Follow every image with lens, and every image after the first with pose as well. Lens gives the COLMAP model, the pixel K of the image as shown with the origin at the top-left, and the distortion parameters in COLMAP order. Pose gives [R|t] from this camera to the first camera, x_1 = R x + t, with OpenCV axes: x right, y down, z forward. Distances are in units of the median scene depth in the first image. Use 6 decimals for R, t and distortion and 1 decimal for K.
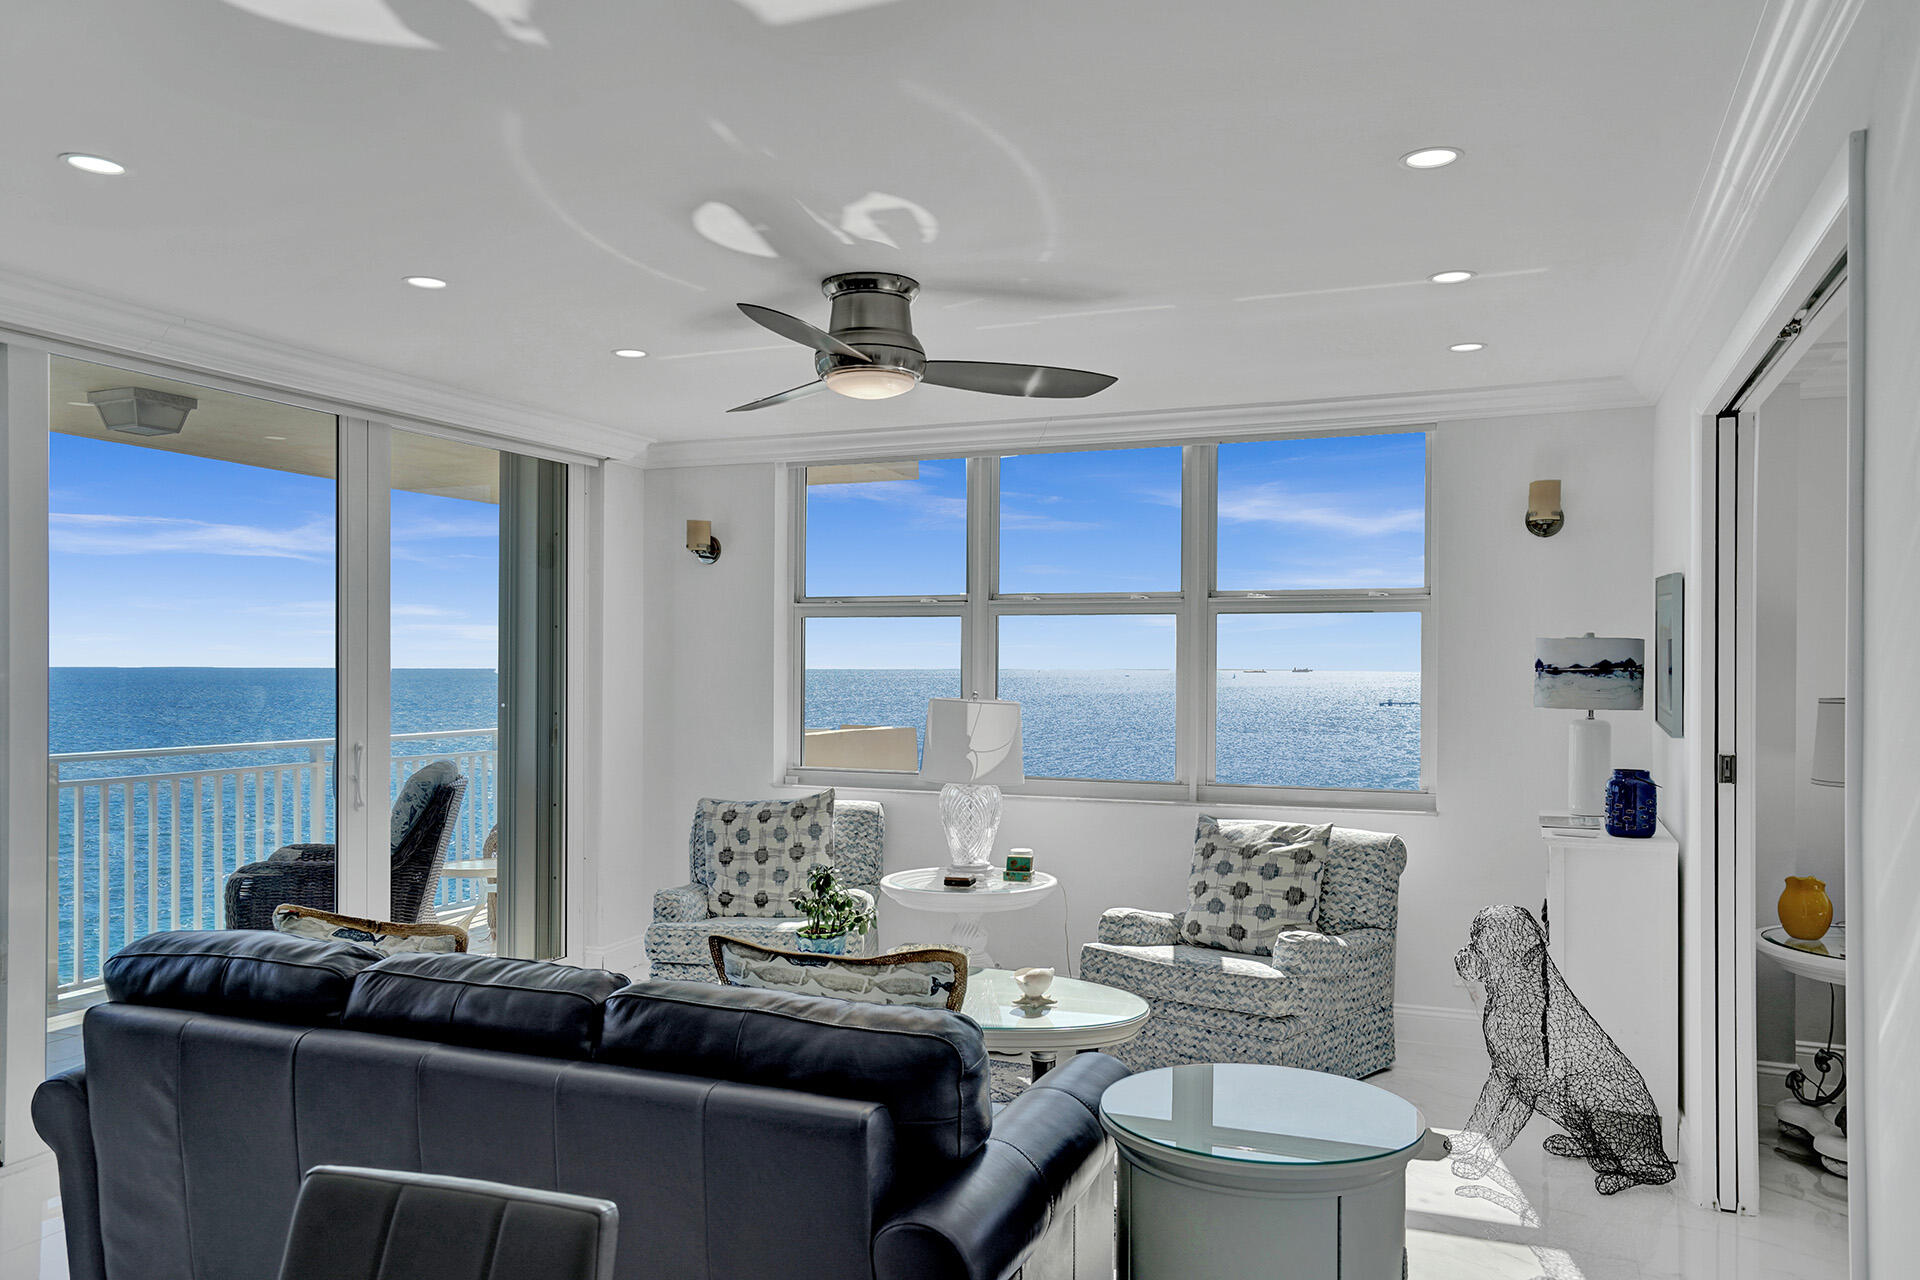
lens RADIAL K [[1382.9, 0, 967.0], [0, 1382.9, 657.0], [0, 0, 1]] dist [-0.070884, 0.030561]
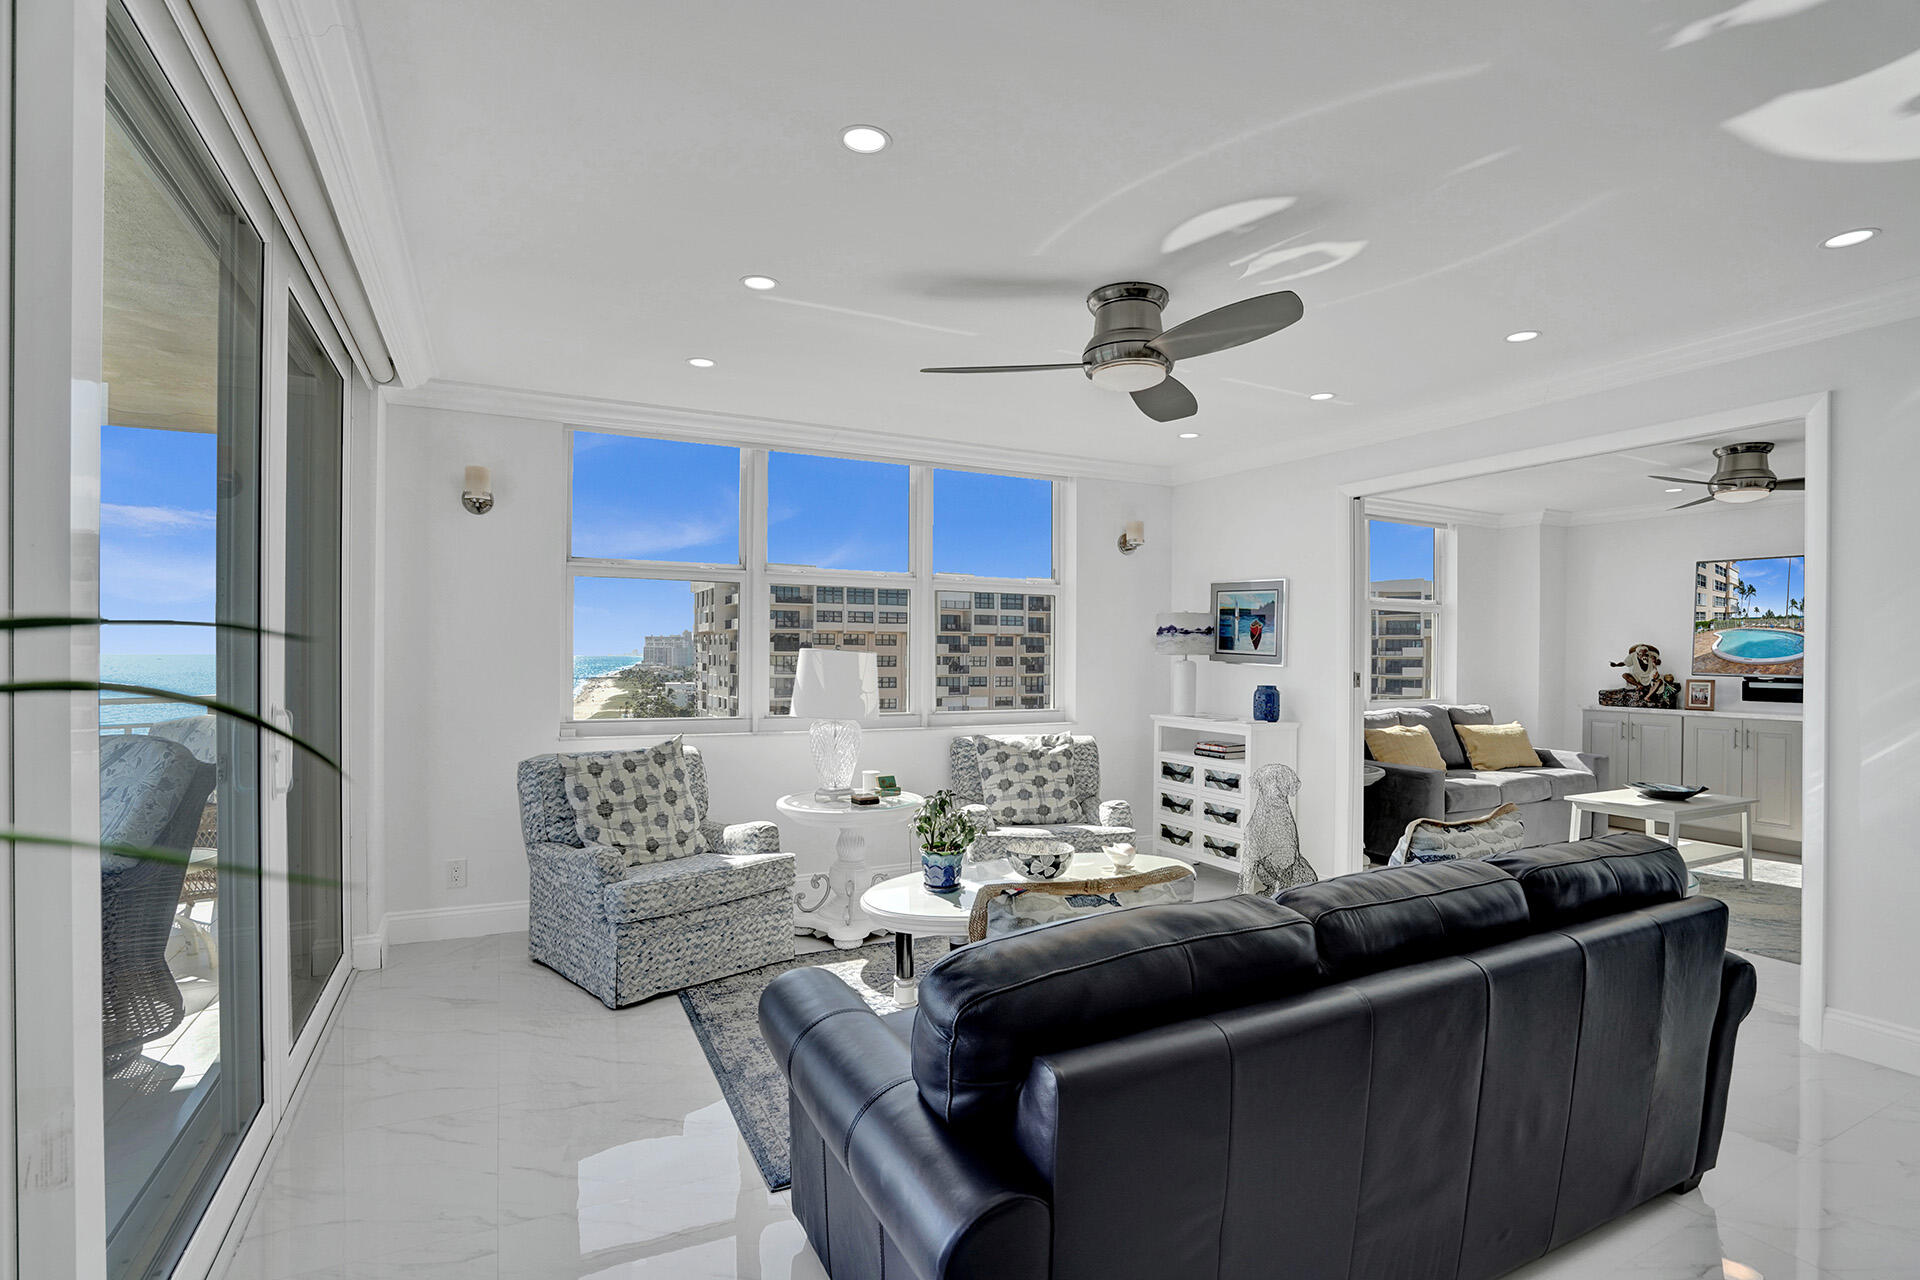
lens RADIAL K [[914.9, 0, 961.6], [0, 914.9, 640.4], [0, 0, 1]] dist [-0.023397, 0.000974]
pose [[0.662239, 0.012803, 0.749183, -0.567902], [-0.004781, 0.999906, -0.012861, 0.033777], [-0.749277, 0.004936, 0.662238, 0.418251]]
